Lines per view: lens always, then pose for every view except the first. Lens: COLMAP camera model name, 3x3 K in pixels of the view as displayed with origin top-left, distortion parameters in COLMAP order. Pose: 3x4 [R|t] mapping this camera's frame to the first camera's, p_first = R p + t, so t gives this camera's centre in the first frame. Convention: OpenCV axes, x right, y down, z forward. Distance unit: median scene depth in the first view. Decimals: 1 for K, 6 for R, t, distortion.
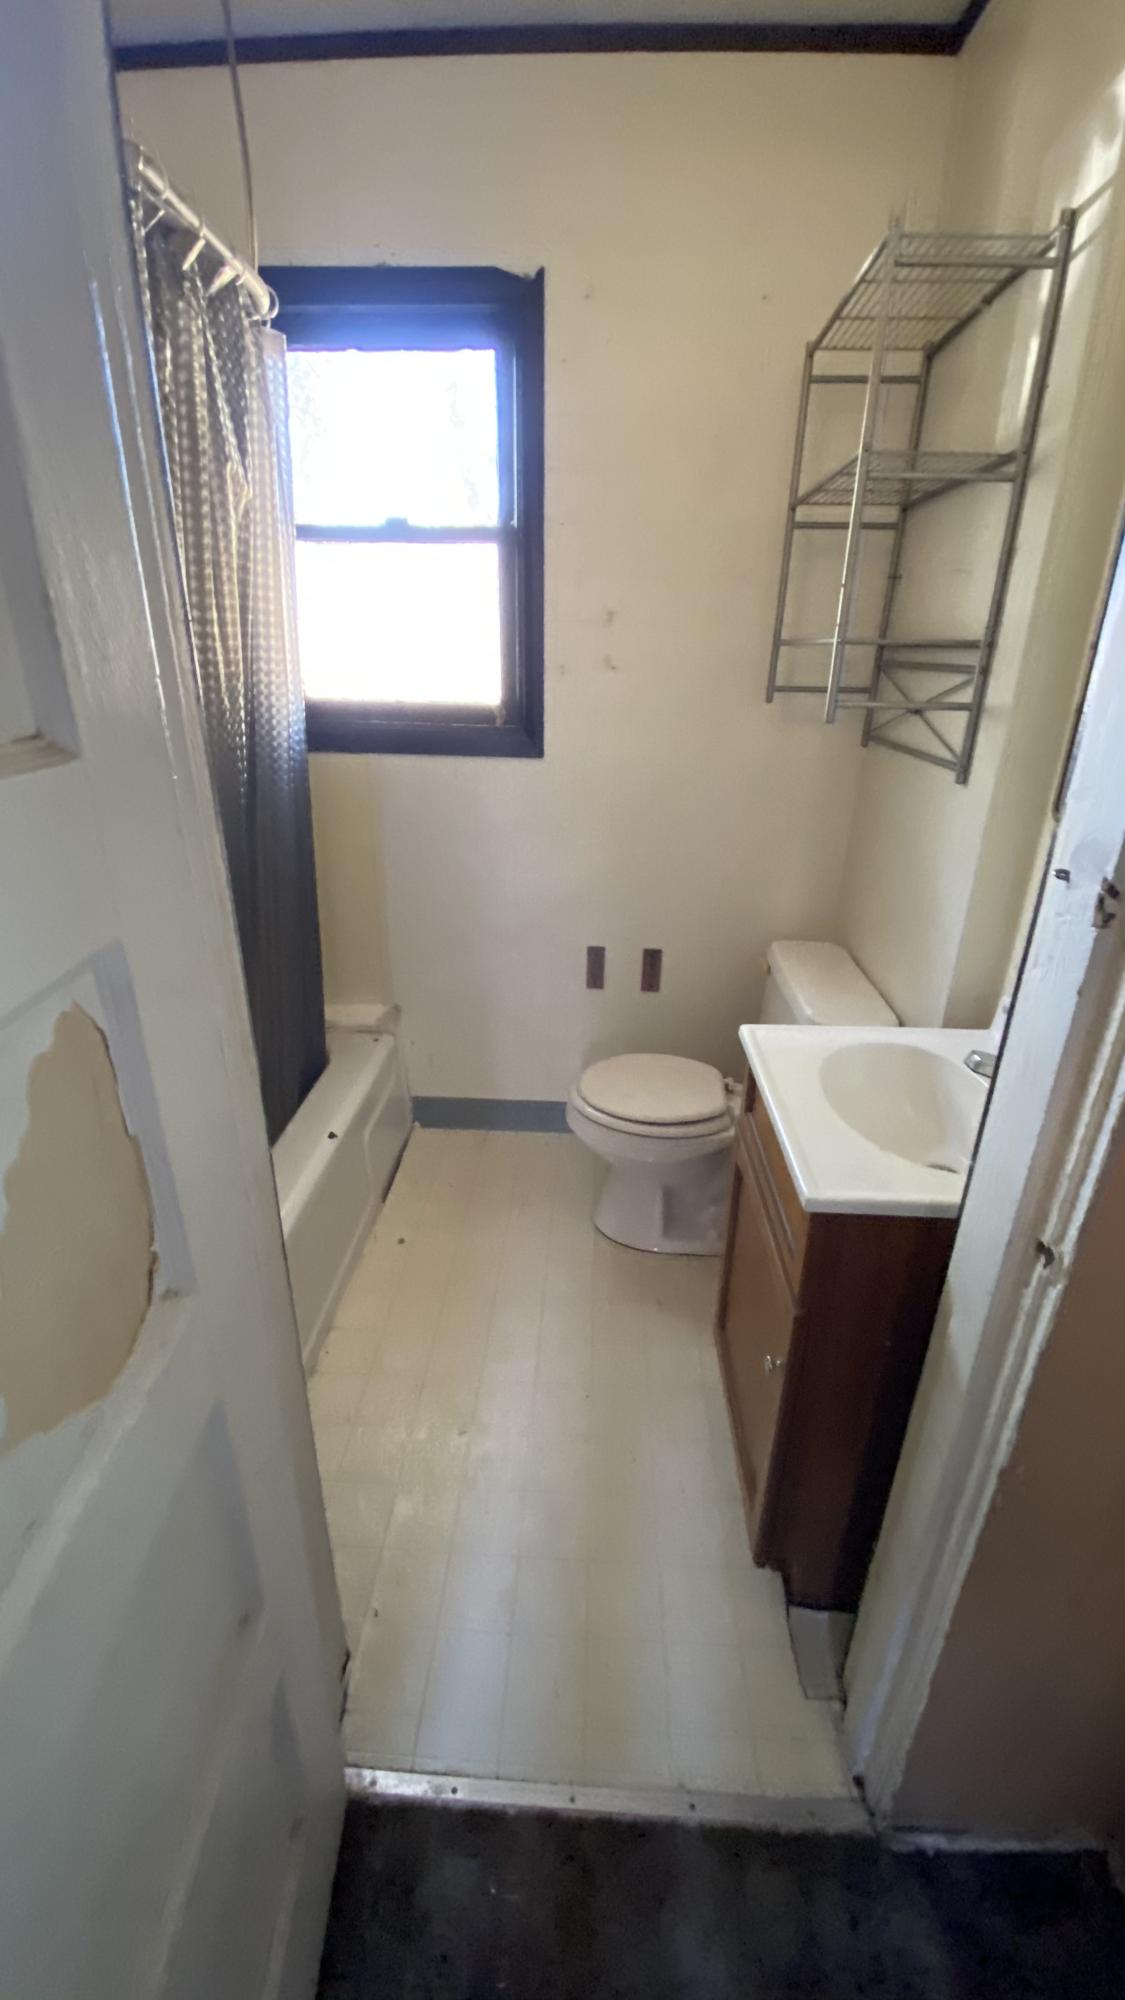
lens RADIAL K [[824.9, 0, 558.2], [0, 824.9, 1007.3], [0, 0, 1]] dist [0.011440, -0.002007]
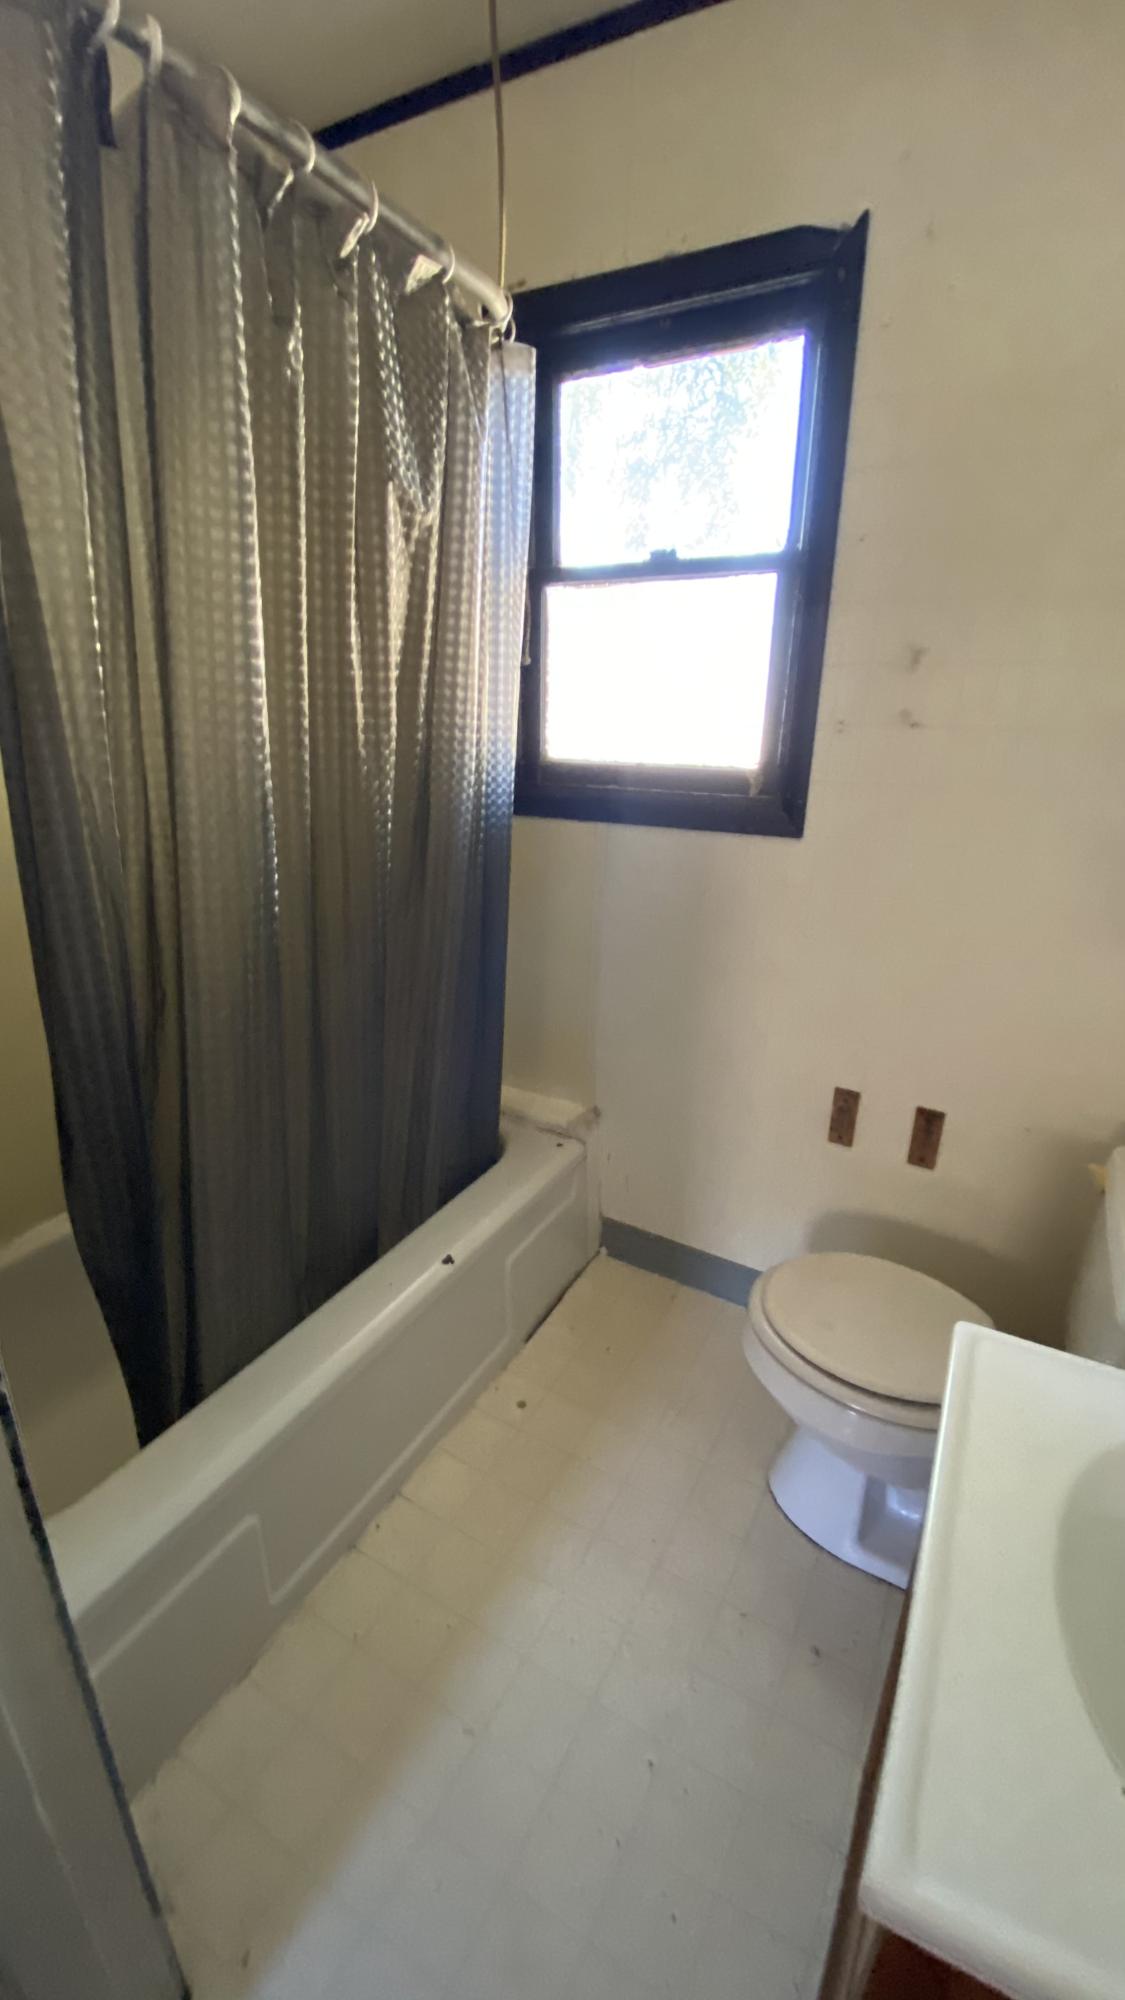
lens RADIAL K [[824.9, 0, 561.7], [0, 824.9, 985.5], [0, 0, 1]] dist [0.011440, -0.002007]
pose [[0.896688, 0.152763, -0.415469, 0.121076], [-0.190599, 0.980347, -0.050900, -0.086919], [0.399529, 0.124829, 0.908182, 0.229825]]
